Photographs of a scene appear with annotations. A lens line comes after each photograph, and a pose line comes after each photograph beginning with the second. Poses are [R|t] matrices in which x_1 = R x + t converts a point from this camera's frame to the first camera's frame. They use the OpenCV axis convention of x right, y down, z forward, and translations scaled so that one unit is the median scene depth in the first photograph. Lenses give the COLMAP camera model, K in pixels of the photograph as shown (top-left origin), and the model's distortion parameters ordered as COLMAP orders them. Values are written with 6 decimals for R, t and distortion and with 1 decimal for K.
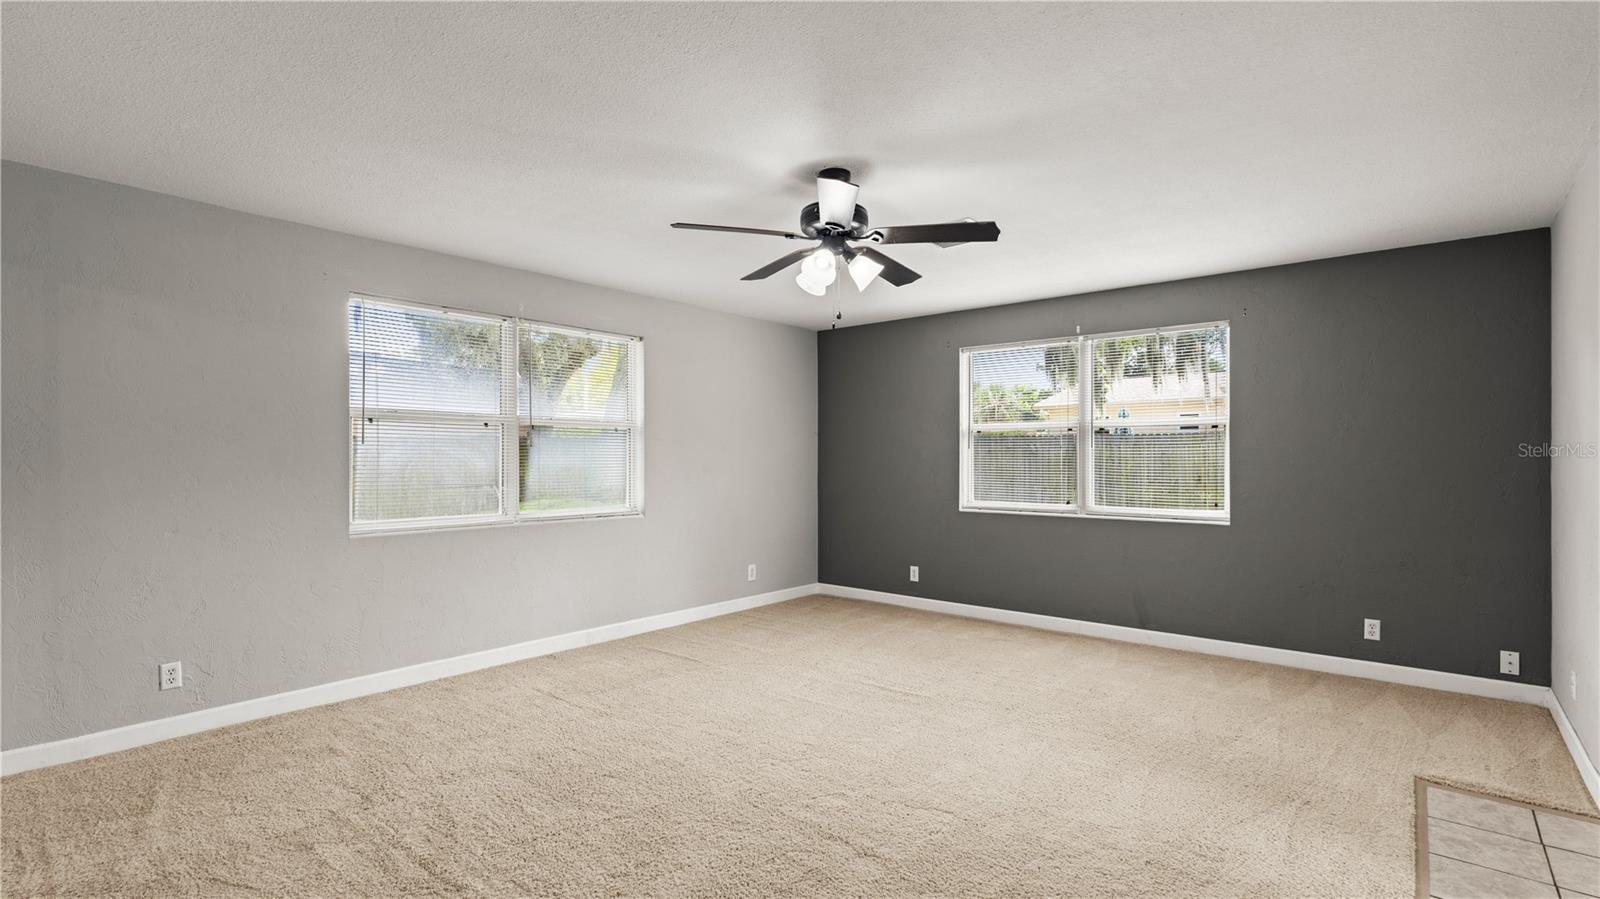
lens RADIAL K [[750.0, 0, 800.0], [0, 750.0, 449.5], [0, 0, 1]] dist [-0.000483, 0.000347]
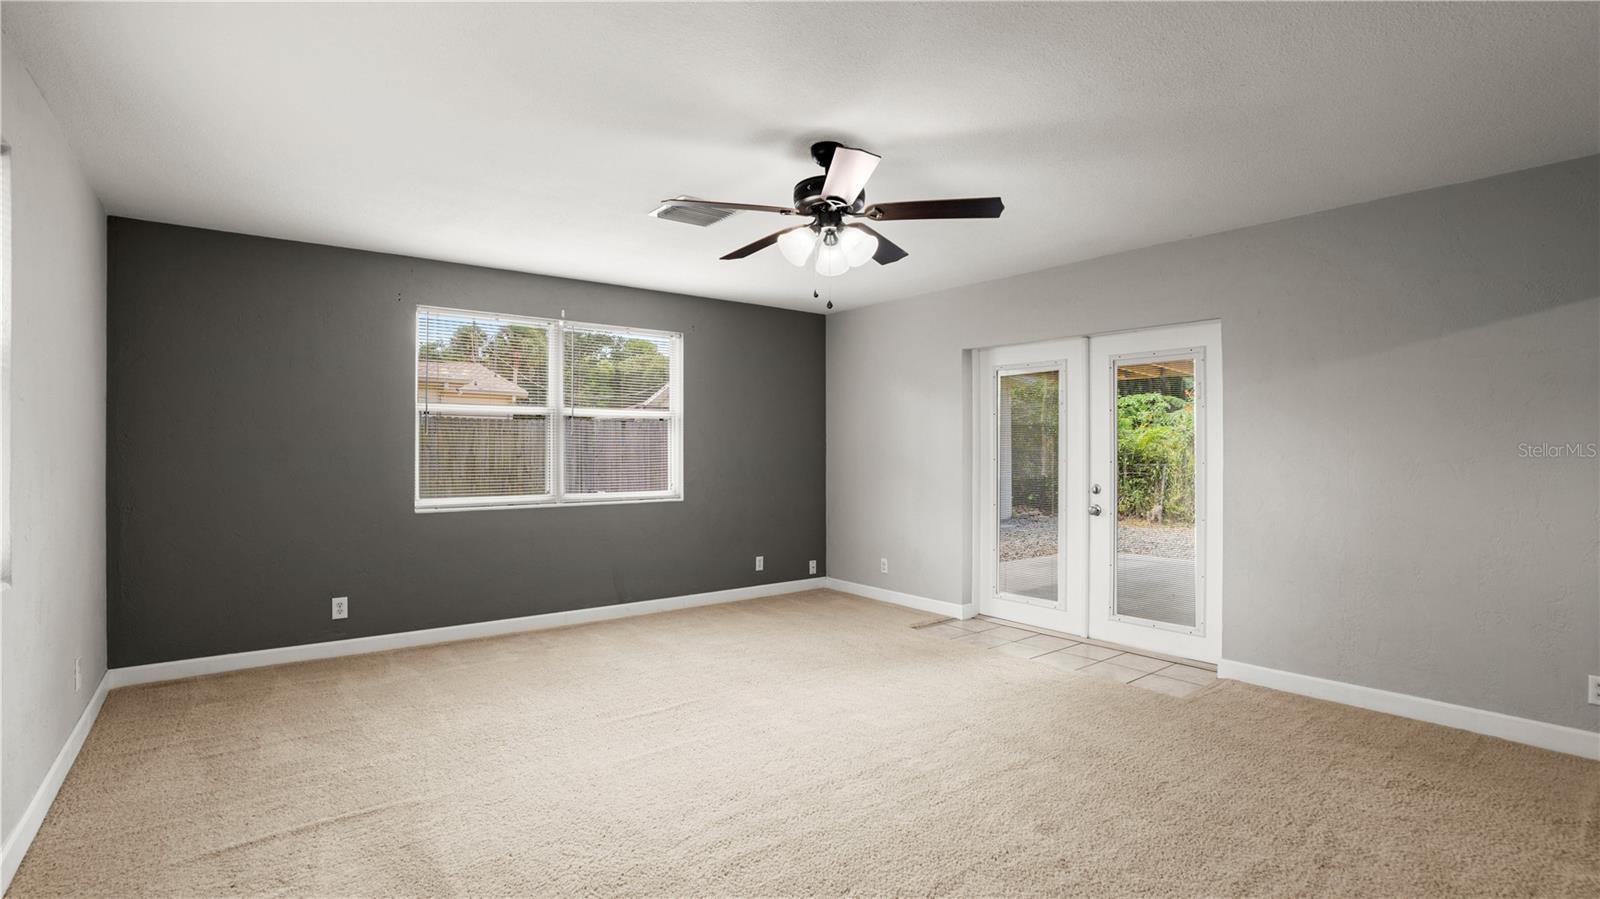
lens RADIAL K [[757.3, 0, 814.6], [0, 757.3, 441.6], [0, 0, 1]] dist [-0.024213, -0.000181]
pose [[0.180348, 0.008135, 0.983569, -0.566883], [-0.013263, 0.999895, -0.005838, 0.008014], [-0.983513, -0.011992, 0.180437, 0.532170]]
